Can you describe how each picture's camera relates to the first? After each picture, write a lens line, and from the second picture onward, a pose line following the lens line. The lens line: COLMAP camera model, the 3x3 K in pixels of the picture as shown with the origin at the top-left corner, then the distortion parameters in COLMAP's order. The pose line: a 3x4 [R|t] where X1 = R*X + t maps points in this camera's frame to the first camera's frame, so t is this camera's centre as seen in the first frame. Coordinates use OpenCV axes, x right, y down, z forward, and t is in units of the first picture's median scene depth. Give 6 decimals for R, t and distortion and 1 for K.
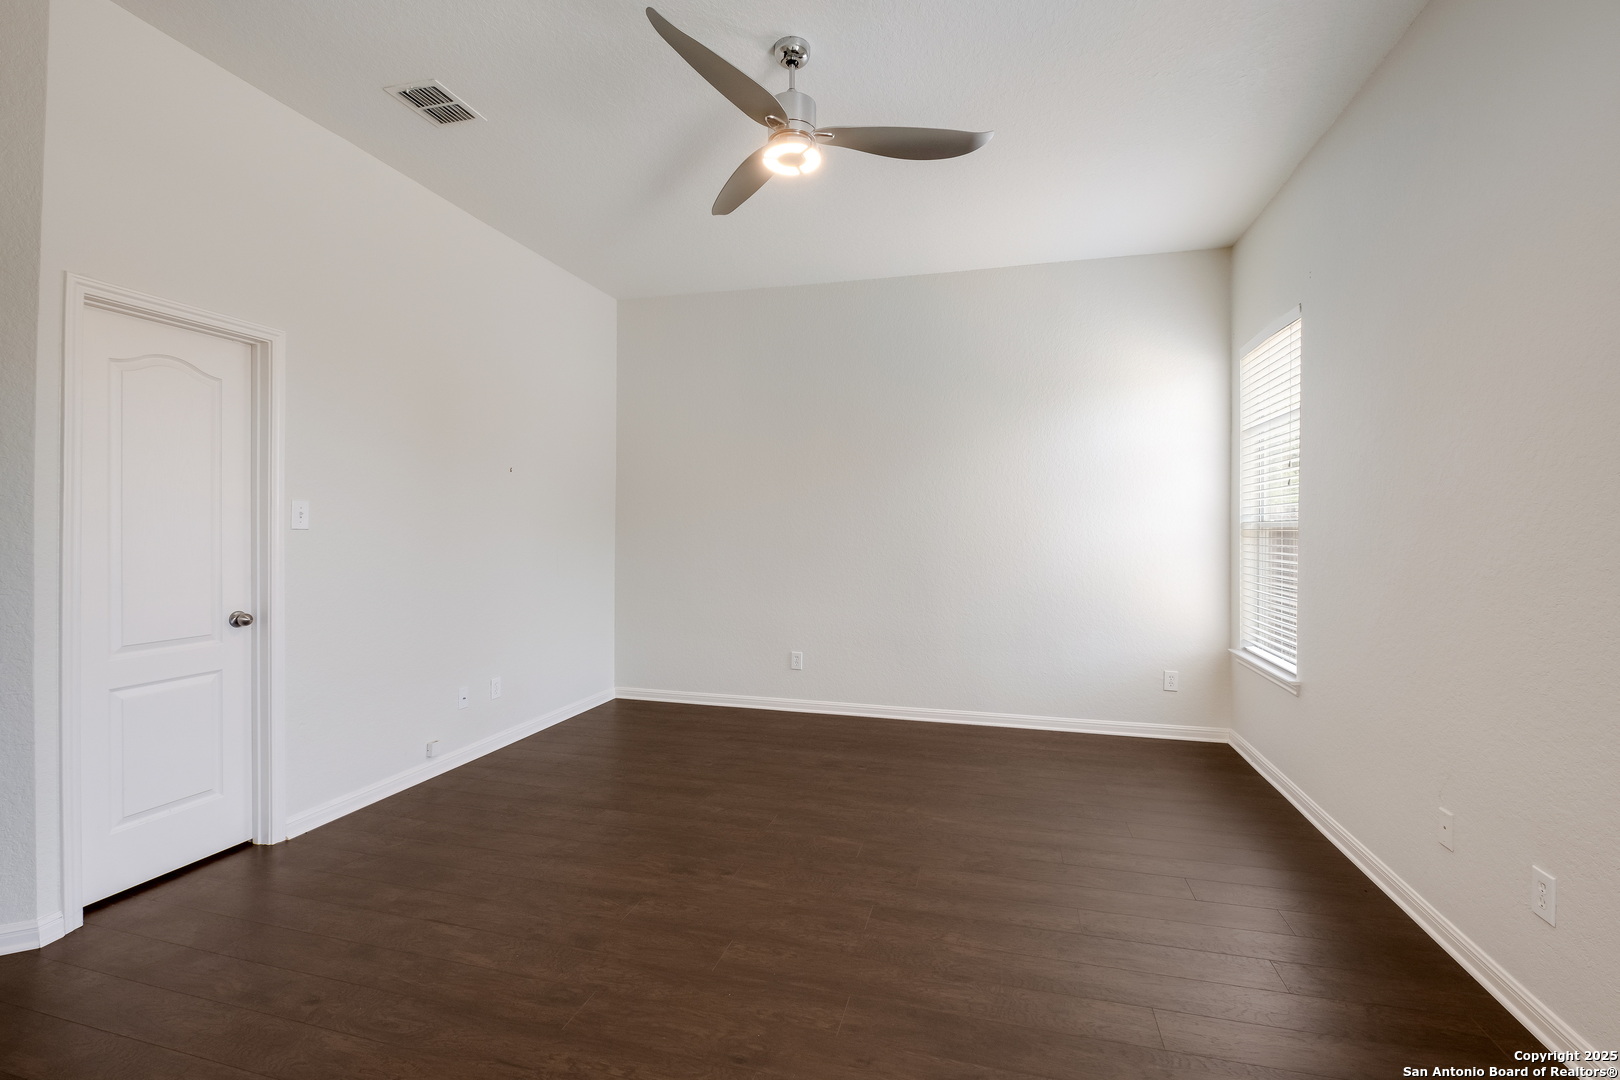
lens RADIAL K [[706.6, 0, 809.3], [0, 706.6, 516.4], [0, 0, 1]] dist [-0.001249, -0.000130]
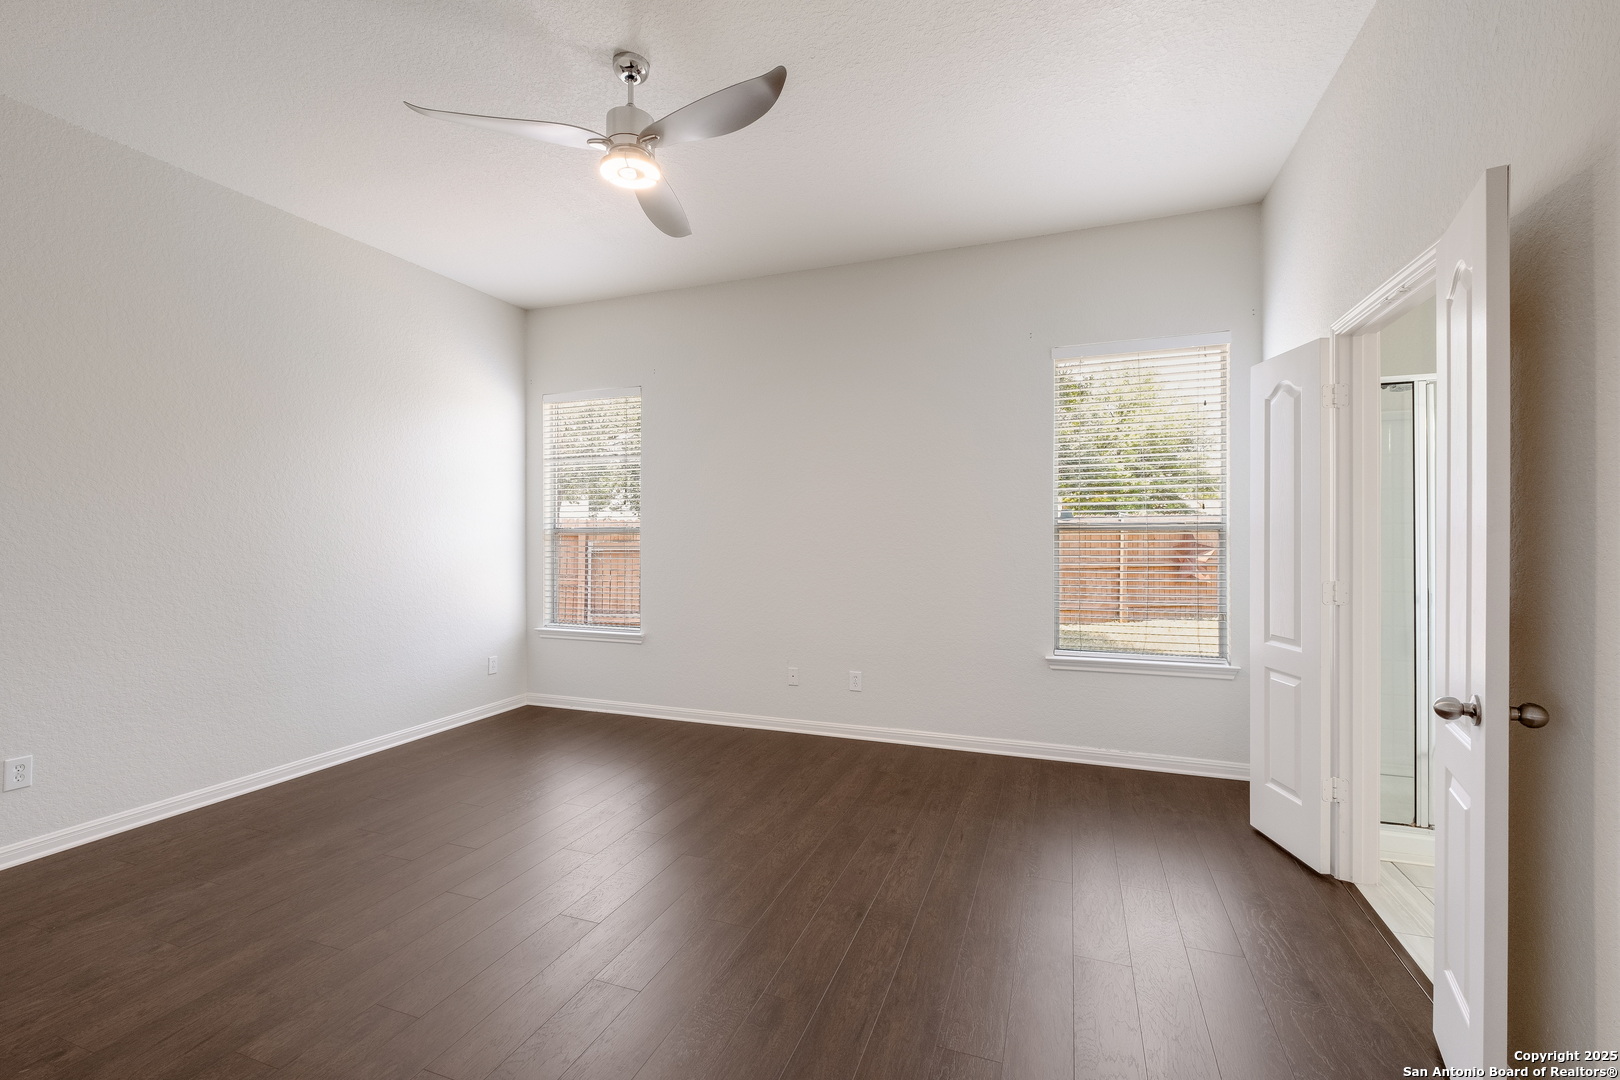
lens RADIAL K [[694.7, 0, 809.5], [0, 694.7, 524.2], [0, 0, 1]] dist [0.000095, 0.000032]
pose [[0.087072, 0.013070, 0.996116, -0.611366], [-0.017342, 0.999782, -0.011602, 0.005922], [-0.996051, -0.016264, 0.087280, 0.406955]]
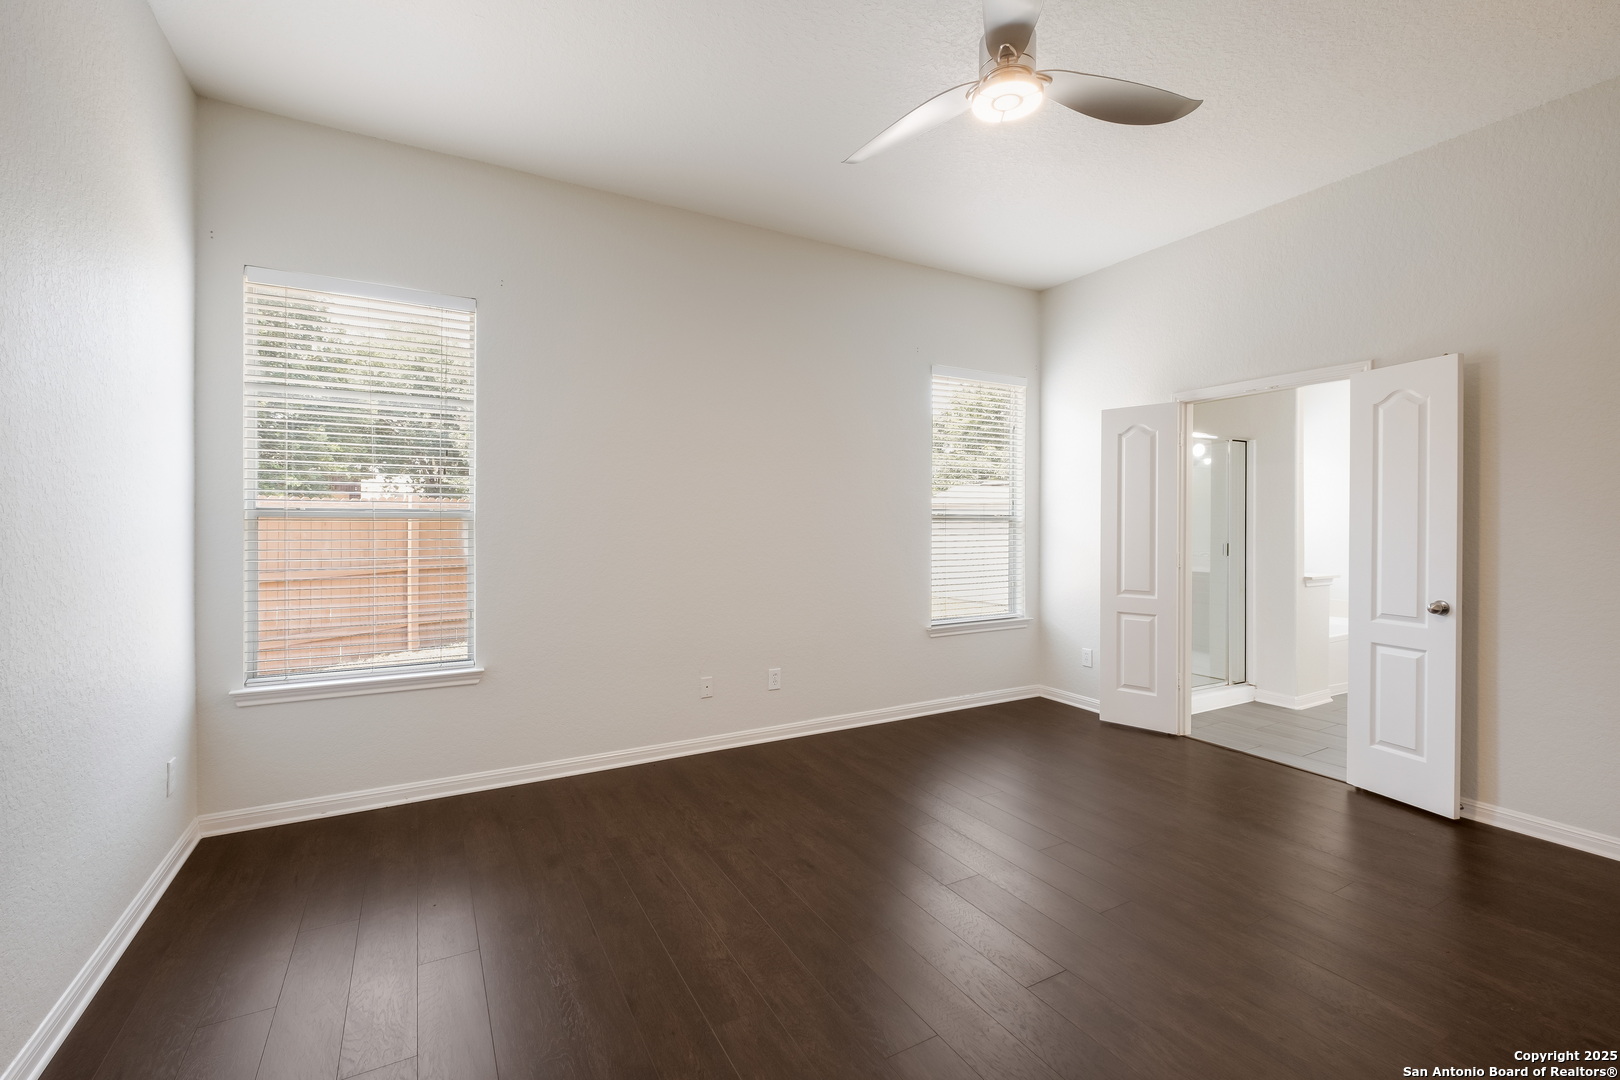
lens RADIAL K [[694.7, 0, 809.5], [0, 694.7, 524.2], [0, 0, 1]] dist [0.000095, 0.000032]
pose [[-0.708034, -0.005098, 0.706160, -0.280640], [-0.017886, 0.999783, -0.010716, 0.020580], [-0.705952, -0.020218, -0.707971, 1.095271]]
